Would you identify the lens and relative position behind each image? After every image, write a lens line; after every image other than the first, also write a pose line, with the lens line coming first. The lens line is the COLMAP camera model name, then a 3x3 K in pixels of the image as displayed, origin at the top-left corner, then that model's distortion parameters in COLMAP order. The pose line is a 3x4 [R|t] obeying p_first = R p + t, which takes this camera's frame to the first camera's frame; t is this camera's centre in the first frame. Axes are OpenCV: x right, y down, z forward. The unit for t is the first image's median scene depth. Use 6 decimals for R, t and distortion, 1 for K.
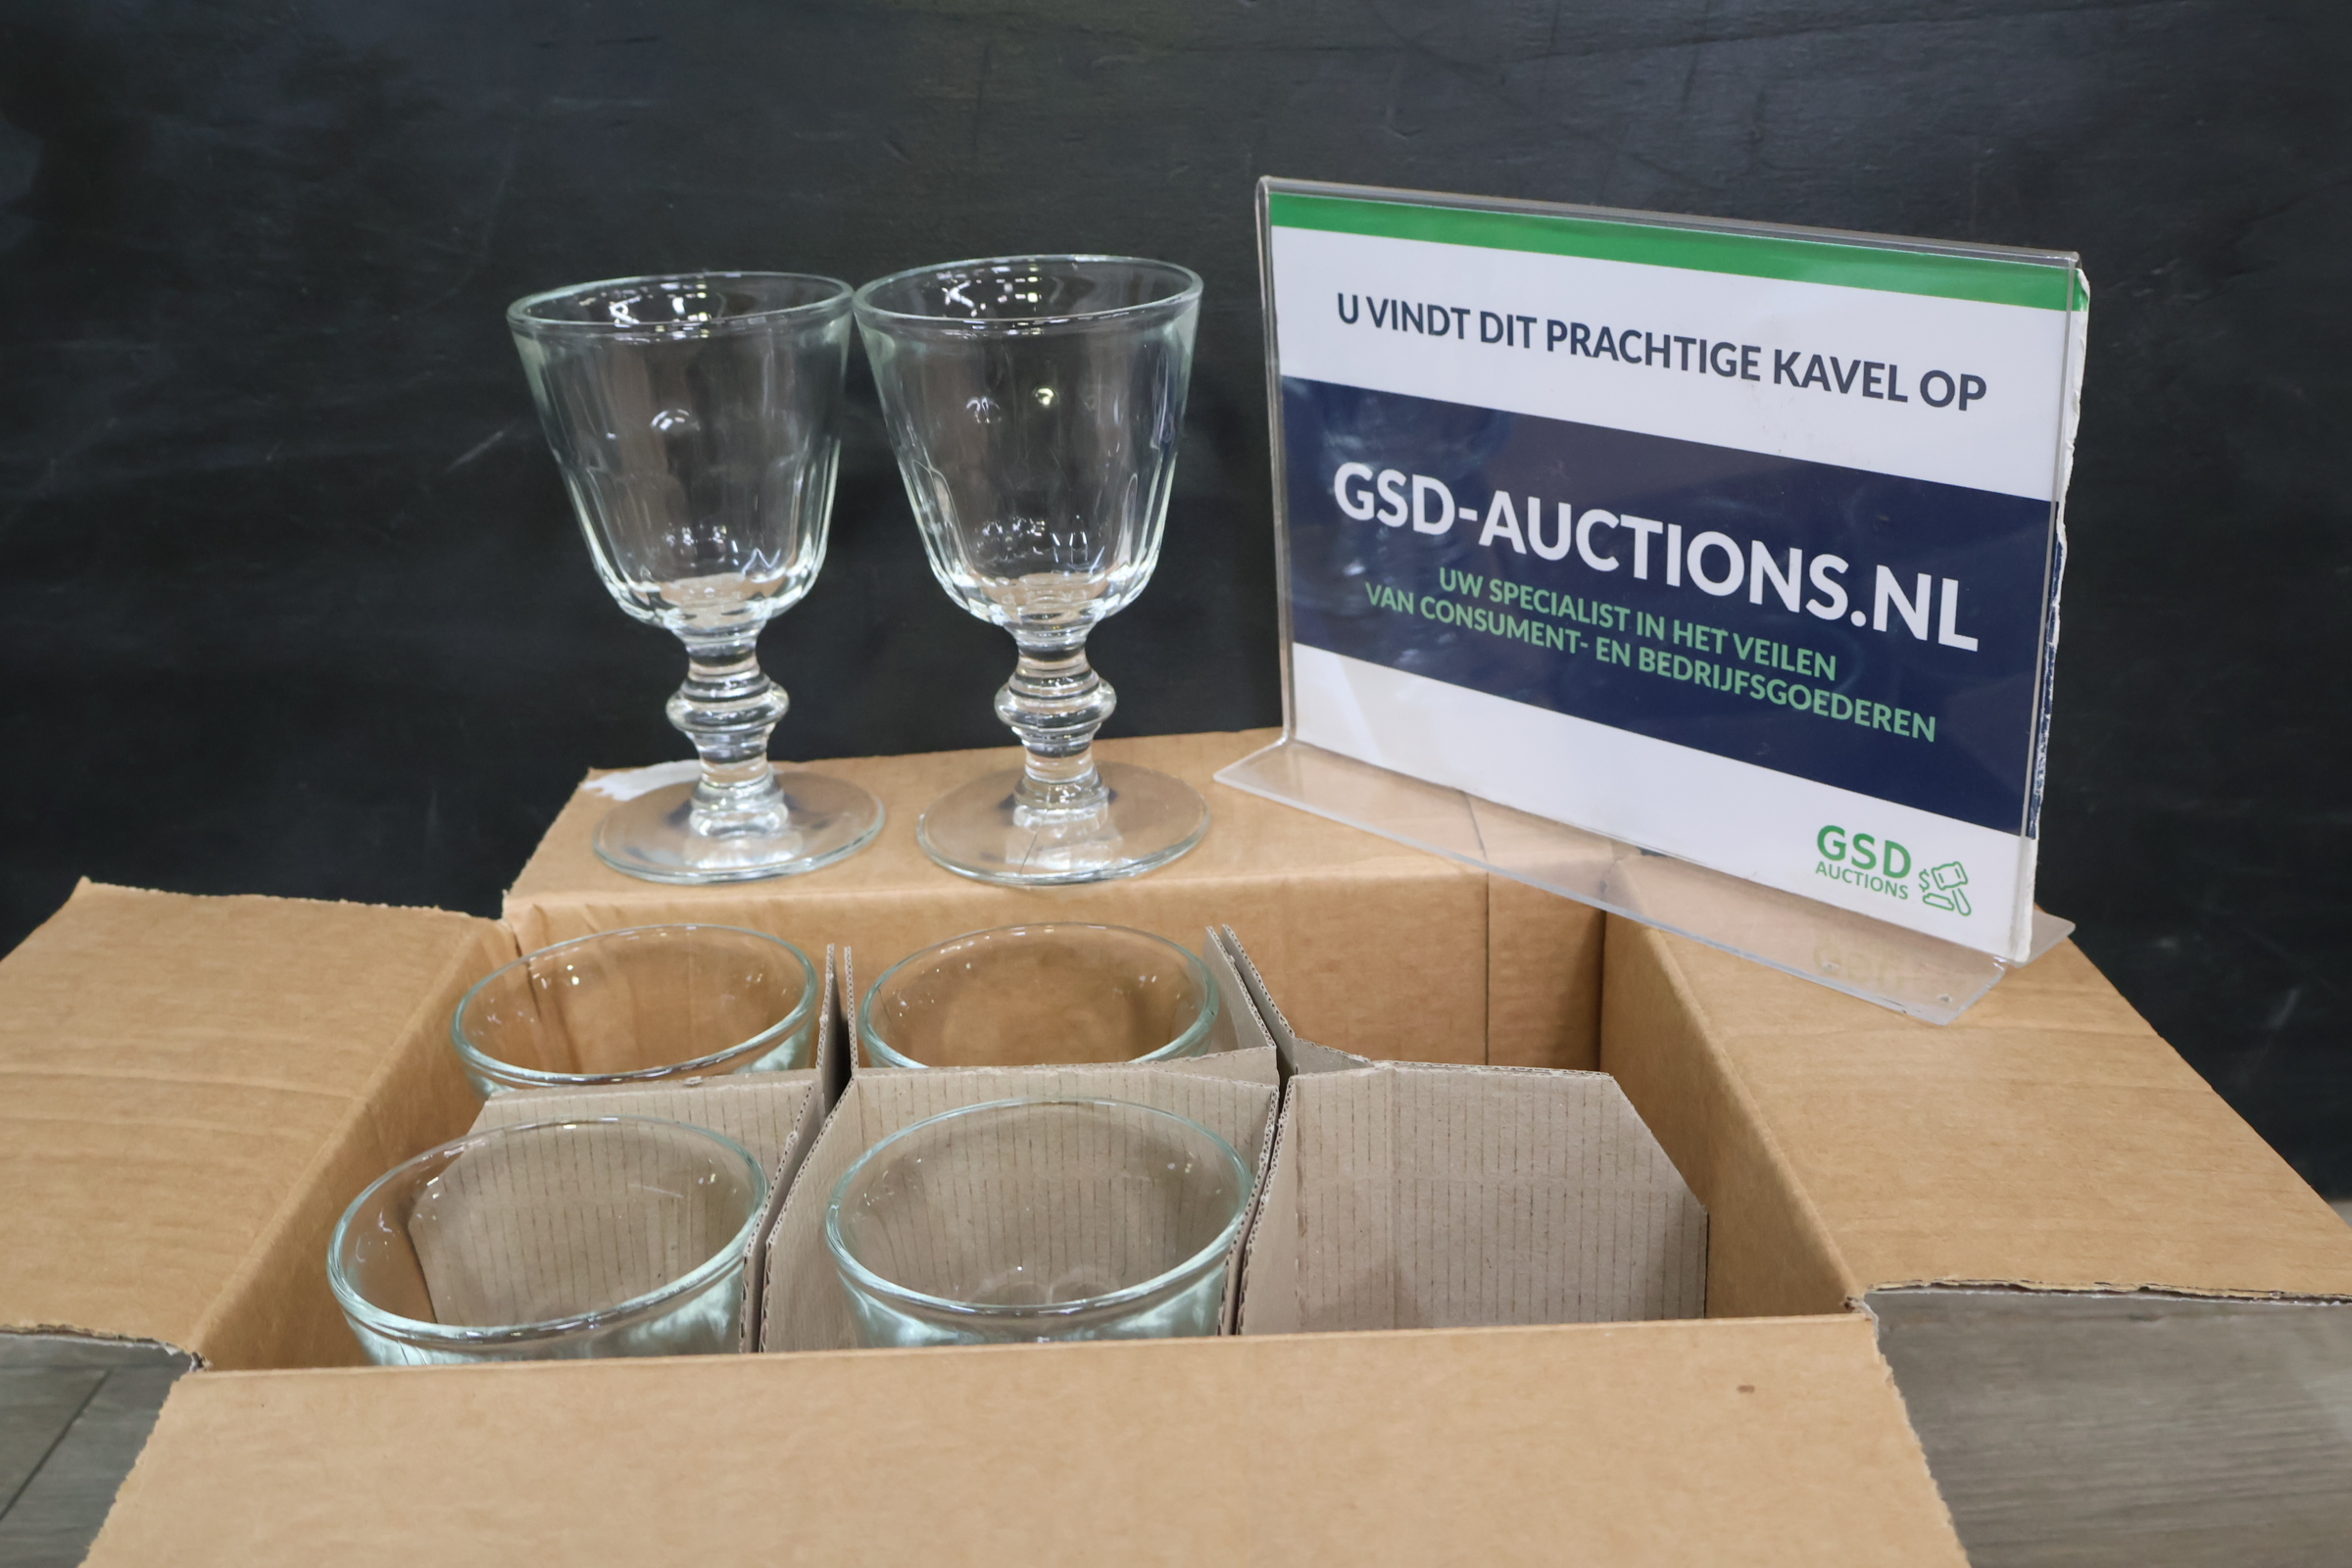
lens RADIAL K [[2388.2, 0, 1170.3], [0, 2388.2, 785.6], [0, 0, 1]] dist [0.005391, -0.005925]
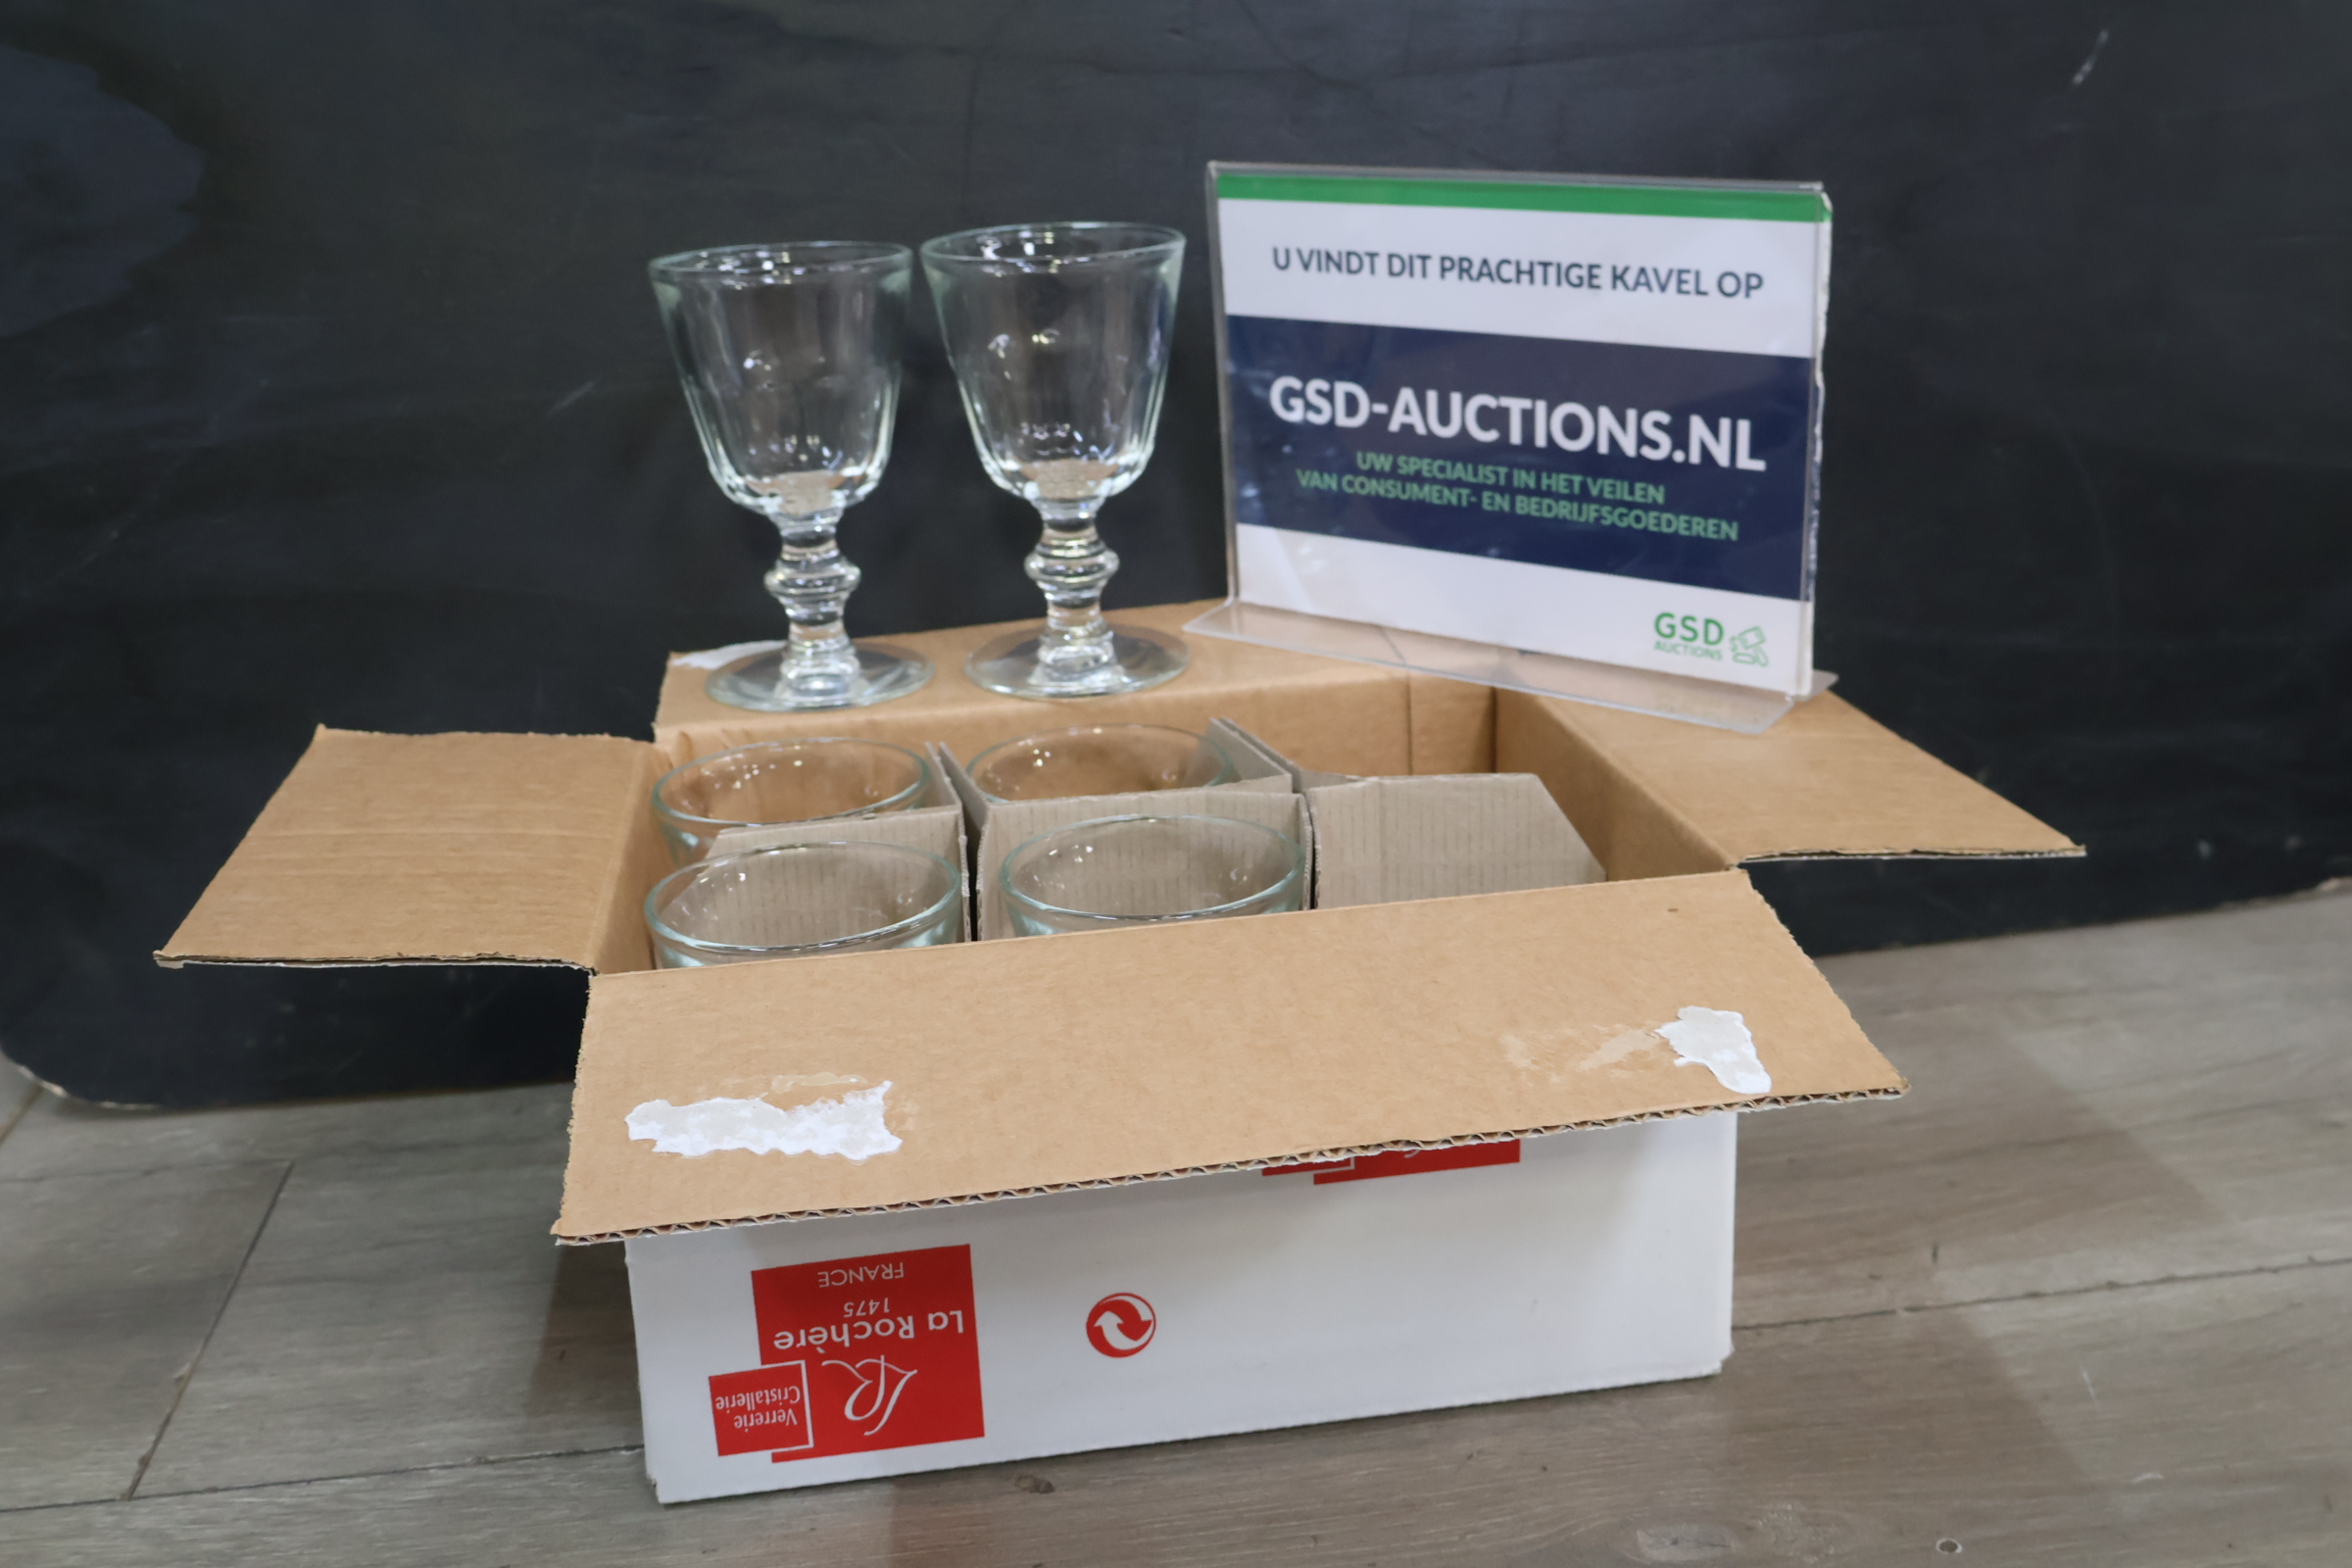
lens RADIAL K [[2393.6, 0, 1176.0], [0, 2393.6, 784.0], [0, 0, 1]] dist [0.015984, -0.008694]
pose [[0.990113, -0.047233, 0.132078, -0.184326], [0.052499, 0.997947, -0.036670, 0.146587], [-0.130075, 0.043241, 0.990561, -0.320315]]
